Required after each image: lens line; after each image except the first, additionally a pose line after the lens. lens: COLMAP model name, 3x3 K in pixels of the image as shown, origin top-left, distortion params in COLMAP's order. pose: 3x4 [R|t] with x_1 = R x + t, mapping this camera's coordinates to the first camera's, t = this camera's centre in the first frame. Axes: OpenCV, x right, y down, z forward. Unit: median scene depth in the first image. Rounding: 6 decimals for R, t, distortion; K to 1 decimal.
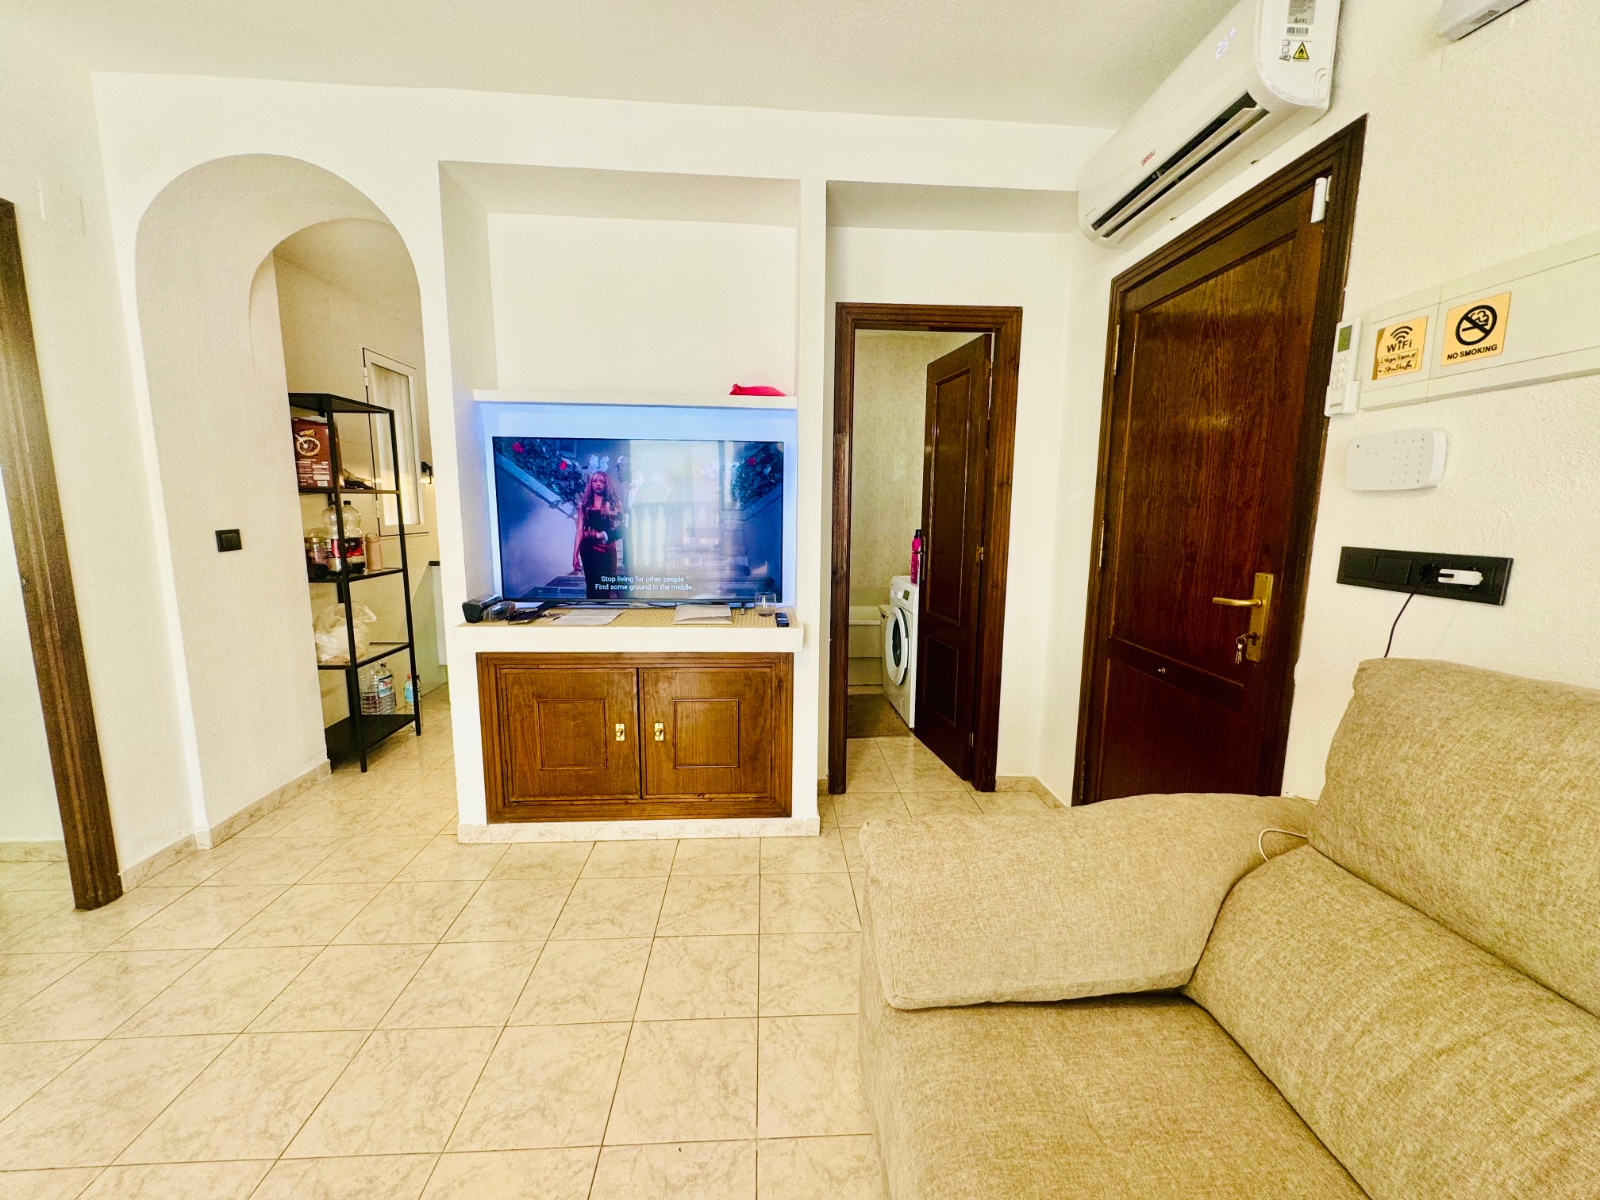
lens RADIAL K [[638.3, 0, 799.2], [0, 638.3, 599.7], [0, 0, 1]] dist [-0.000271, 0.000274]
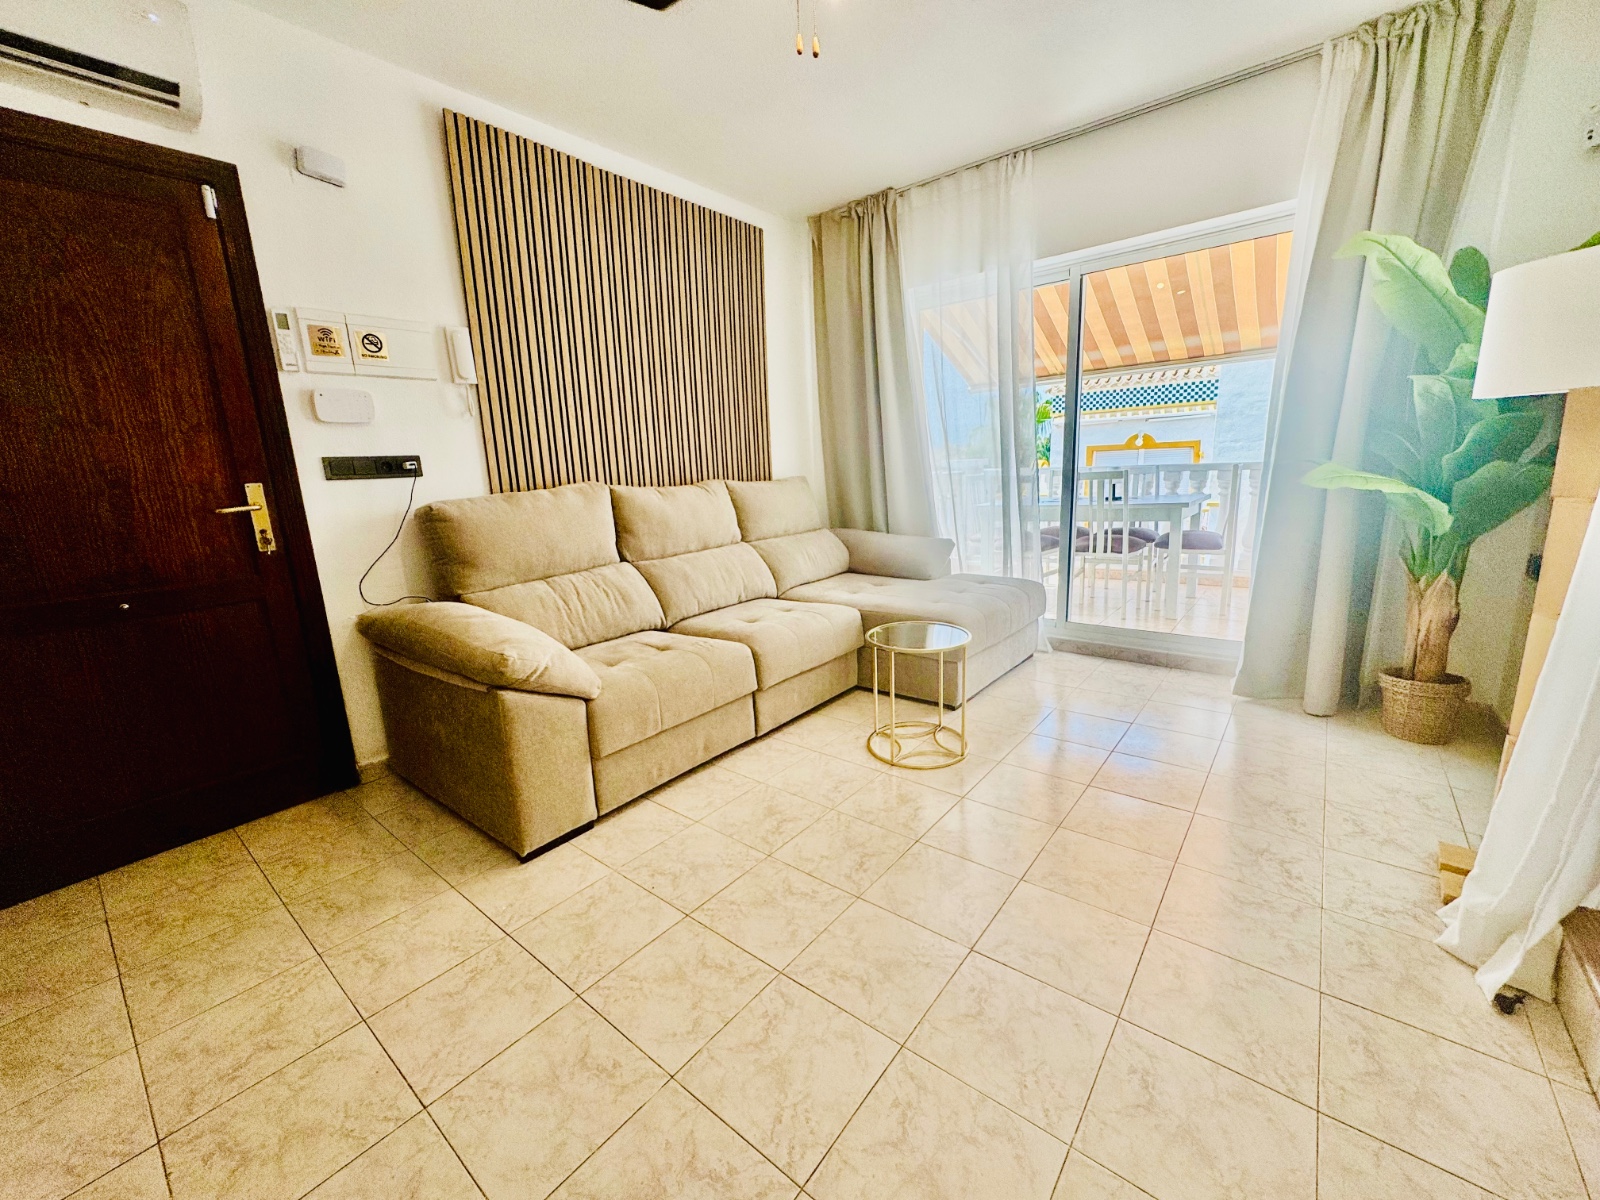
lens RADIAL K [[638.3, 0, 799.2], [0, 638.3, 599.7], [0, 0, 1]] dist [-0.000271, 0.000274]
pose [[-0.740911, -0.119632, 0.660863, -1.191876], [0.131935, 0.938907, 0.317880, -0.102480], [-0.658517, 0.322711, -0.679863, 1.461484]]
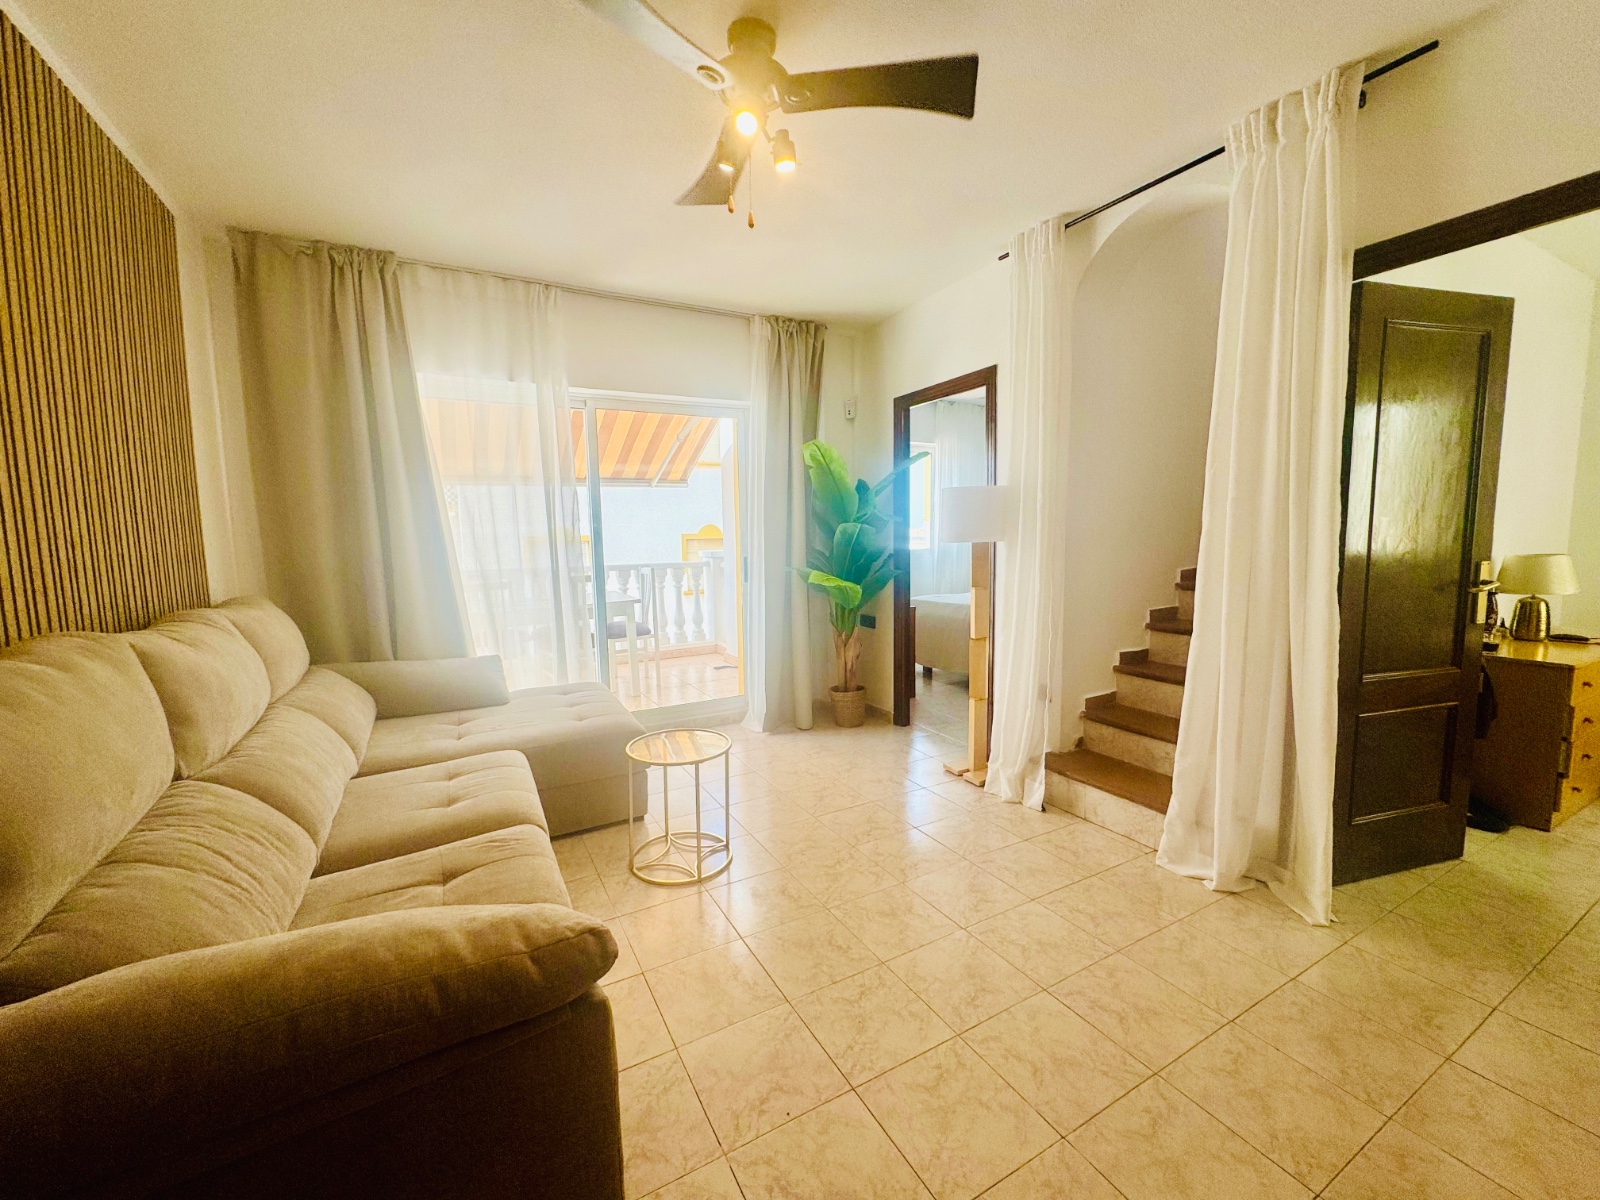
lens RADIAL K [[638.3, 0, 799.2], [0, 638.3, 599.7], [0, 0, 1]] dist [-0.000271, 0.000274]
pose [[-0.902632, 0.050906, -0.427393, 0.207244], [-0.054502, 0.971470, 0.230816, -0.231525], [0.426949, 0.231636, -0.874105, 1.685940]]
